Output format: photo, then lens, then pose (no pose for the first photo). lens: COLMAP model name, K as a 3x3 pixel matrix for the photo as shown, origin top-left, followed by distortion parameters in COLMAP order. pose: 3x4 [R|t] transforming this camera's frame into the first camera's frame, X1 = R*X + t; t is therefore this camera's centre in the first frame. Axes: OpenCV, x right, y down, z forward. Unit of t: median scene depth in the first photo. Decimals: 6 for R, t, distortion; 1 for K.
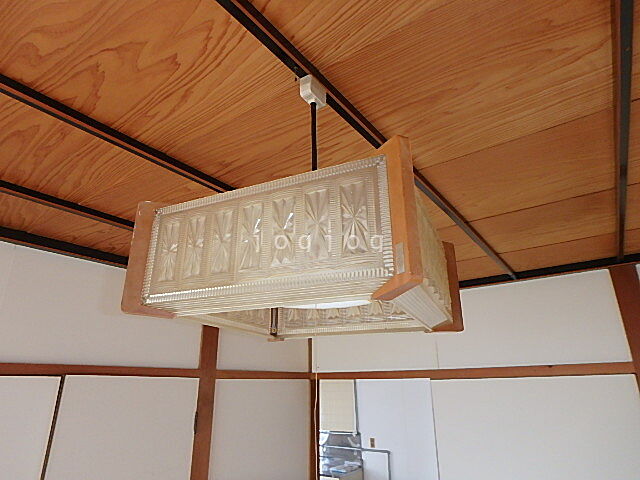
lens RADIAL K [[393.9, 0, 320.0], [0, 393.9, 240.0], [0, 0, 1]] dist [-0.002252, -0.000829]
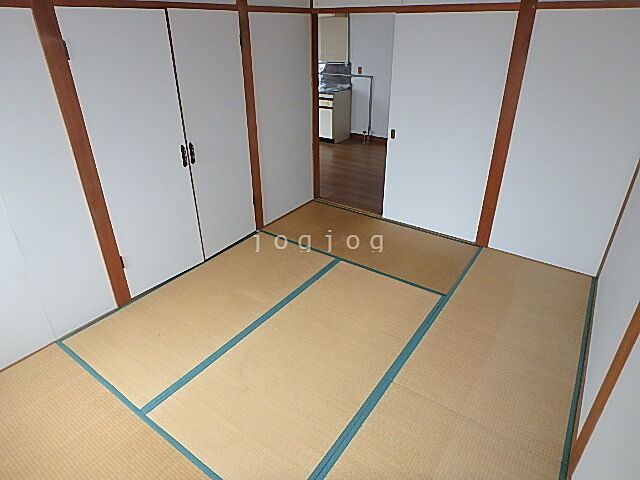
lens RADIAL K [[404.1, 0, 320.0], [0, 404.1, 240.0], [0, 0, 1]] dist [0.039541, 0.000194]
pose [[0.999987, 0.002777, 0.004328, 0.000416], [-0.005076, 0.667887, 0.744246, -0.095119], [-0.000824, -0.744258, 0.667892, -0.284236]]
